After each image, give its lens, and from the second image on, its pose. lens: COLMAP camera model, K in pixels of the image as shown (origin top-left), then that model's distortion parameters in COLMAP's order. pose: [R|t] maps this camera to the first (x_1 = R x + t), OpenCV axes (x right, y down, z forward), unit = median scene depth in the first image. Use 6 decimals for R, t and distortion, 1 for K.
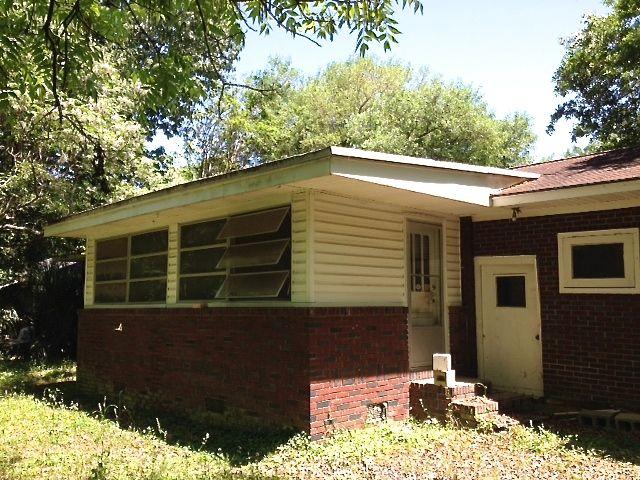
lens RADIAL K [[603.6, 0, 320.0], [0, 603.6, 240.0], [0, 0, 1]] dist [0.165945, -0.314964]
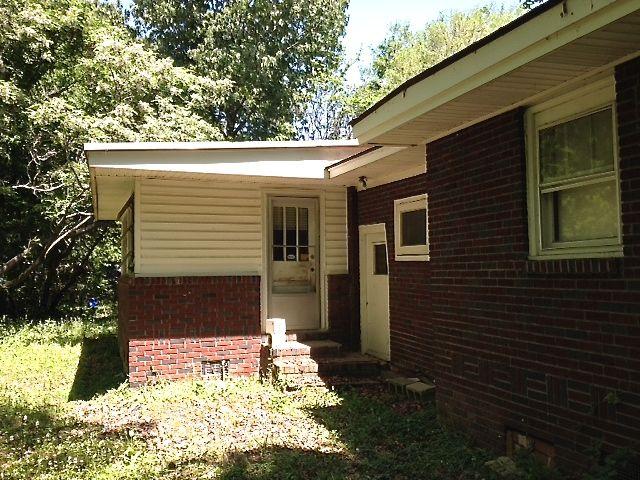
lens RADIAL K [[603.6, 0, 320.0], [0, 603.6, 240.0], [0, 0, 1]] dist [0.165945, -0.314964]
pose [[0.908649, -0.029275, -0.416534, 0.692831], [0.052121, 0.997689, 0.043579, 0.004308], [0.414296, -0.061308, 0.908075, 0.061362]]
